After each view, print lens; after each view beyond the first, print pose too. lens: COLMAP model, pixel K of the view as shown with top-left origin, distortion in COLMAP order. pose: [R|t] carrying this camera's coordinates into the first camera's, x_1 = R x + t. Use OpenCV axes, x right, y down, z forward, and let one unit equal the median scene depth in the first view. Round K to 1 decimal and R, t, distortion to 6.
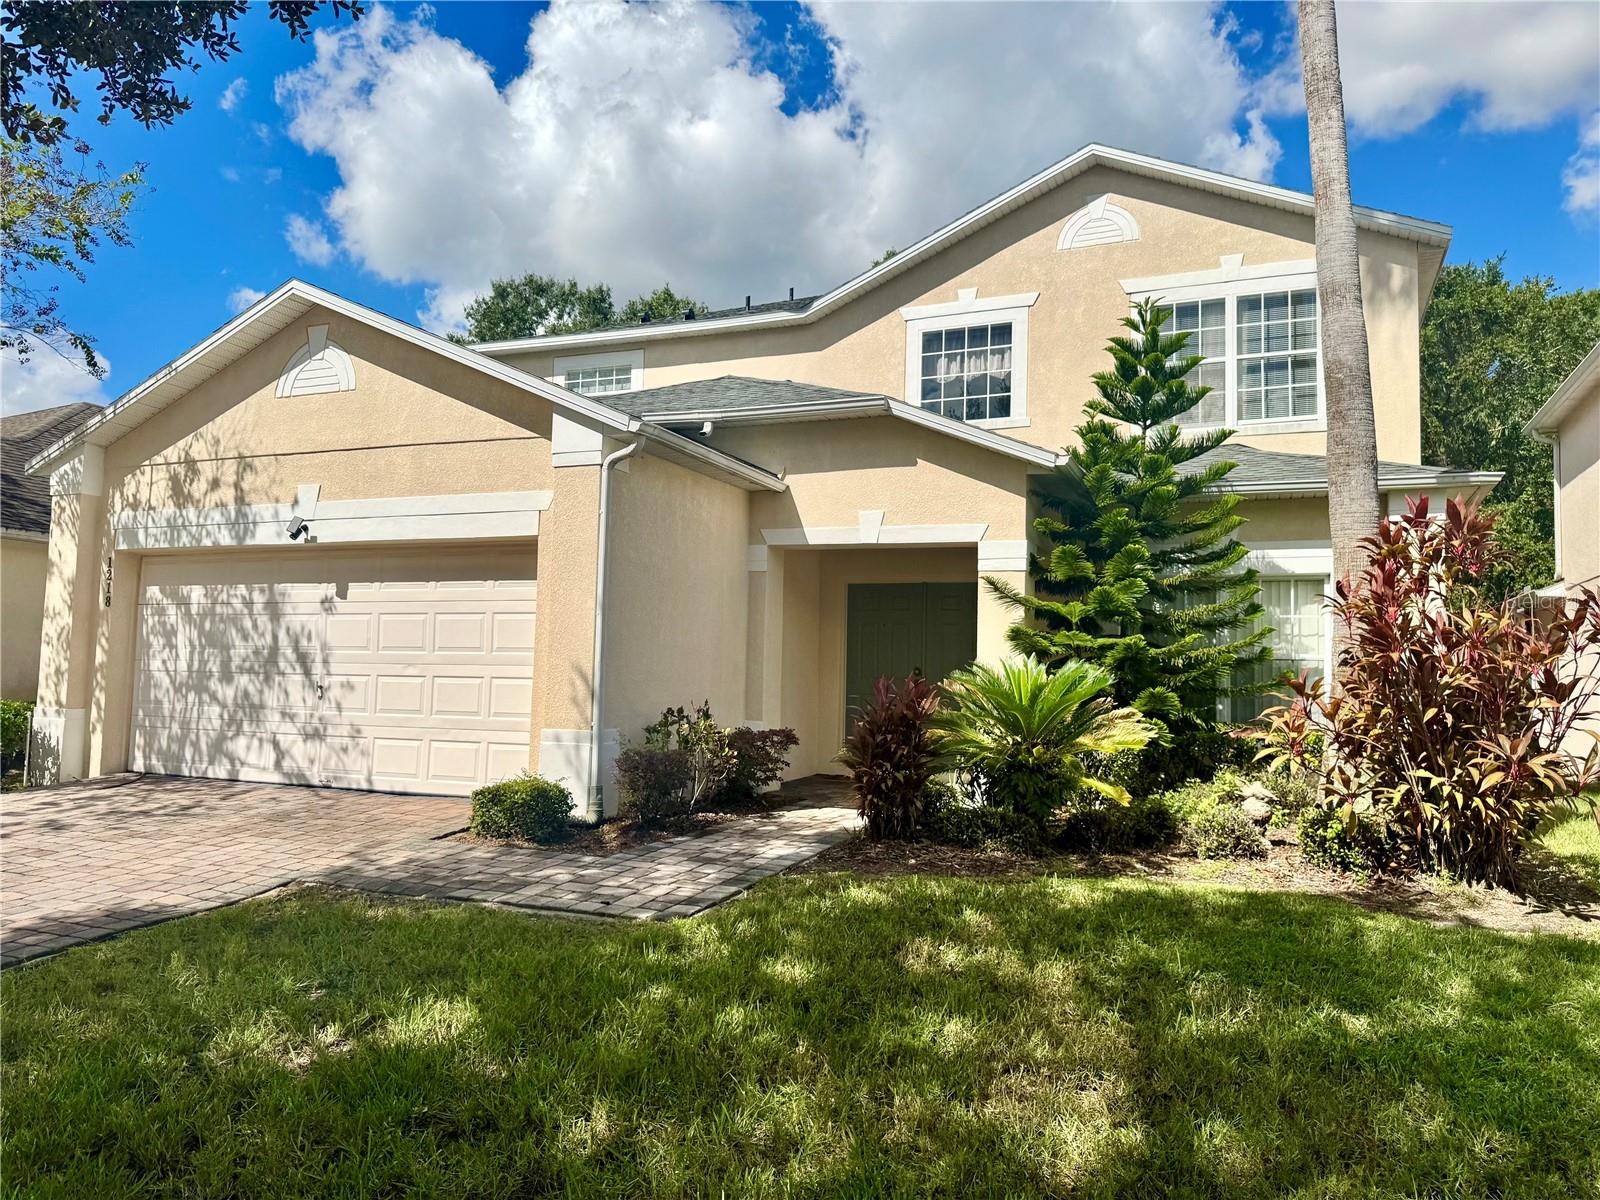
lens RADIAL K [[1121.0, 0, 804.7], [0, 1121.0, 598.7], [0, 0, 1]] dist [0.010289, -0.007259]
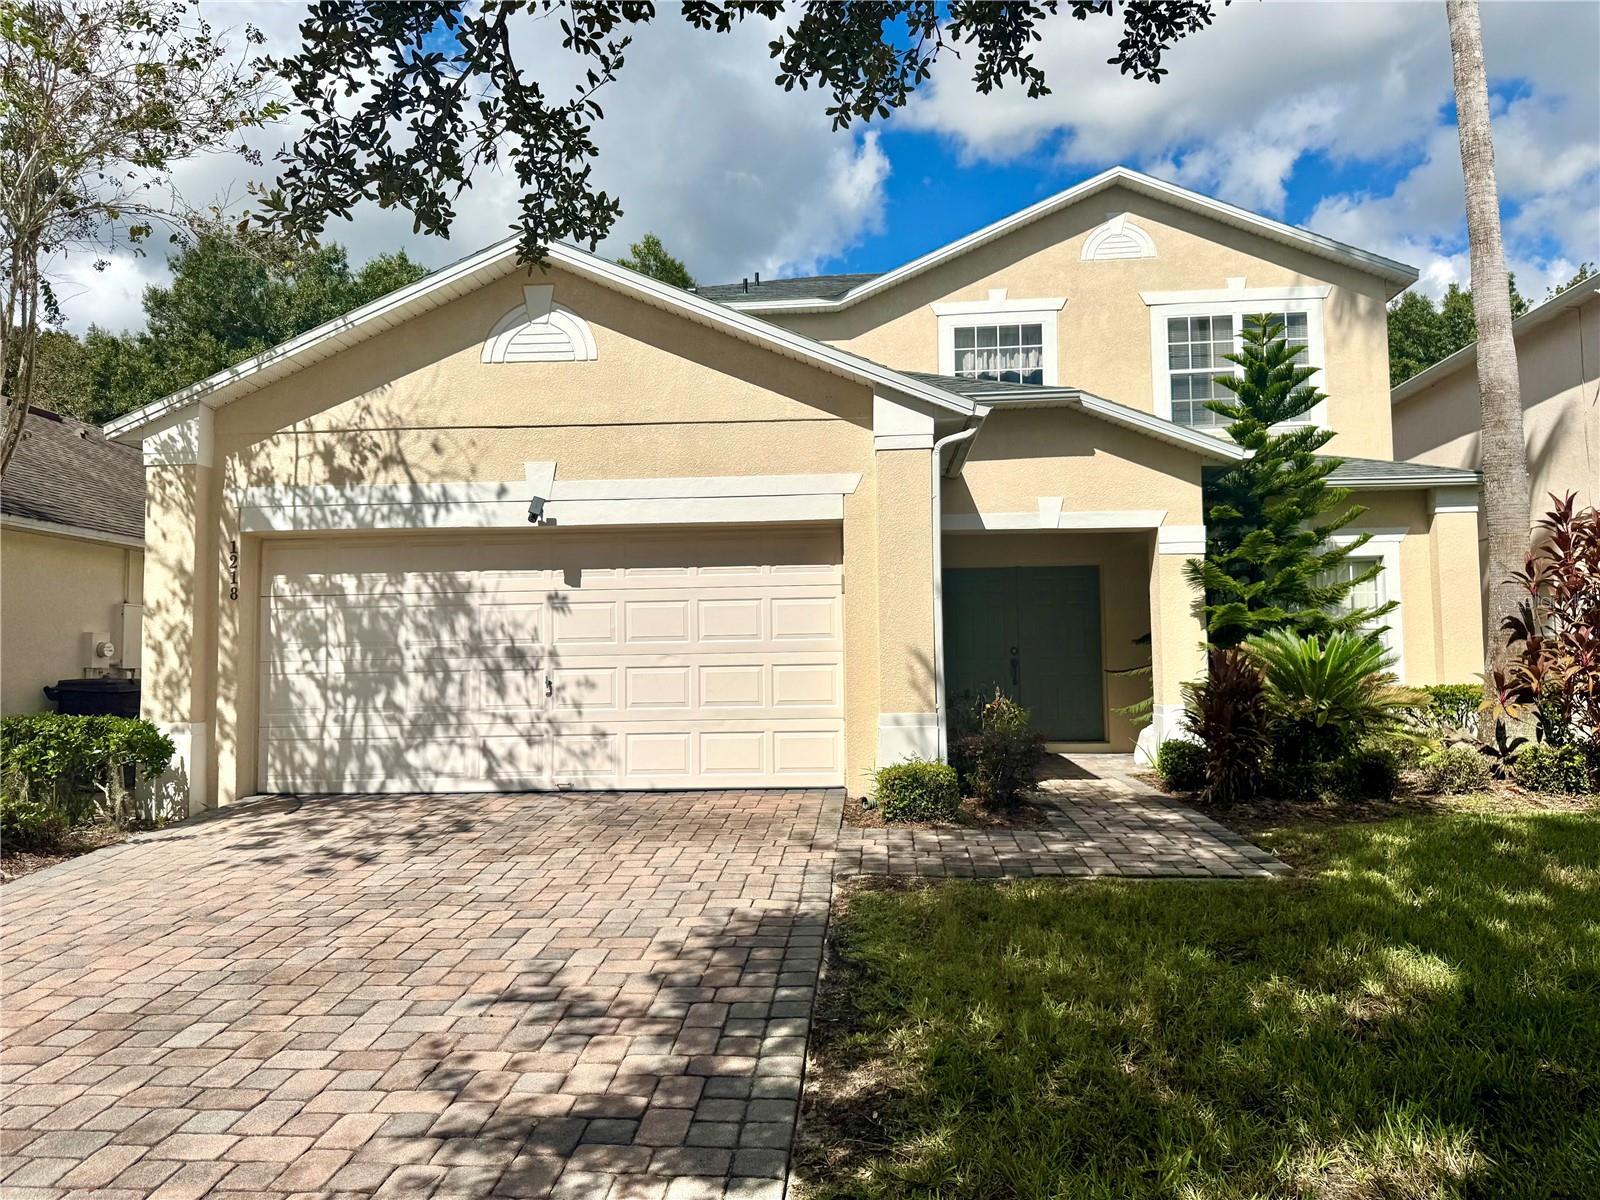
lens RADIAL K [[1121.0, 0, 805.2], [0, 1121.0, 604.6], [0, 0, 1]] dist [0.010289, -0.007259]
pose [[0.946621, -0.017232, 0.321888, -0.504281], [0.011994, 0.999762, 0.018249, 0.000234], [-0.322125, -0.013414, 0.946602, 0.068697]]
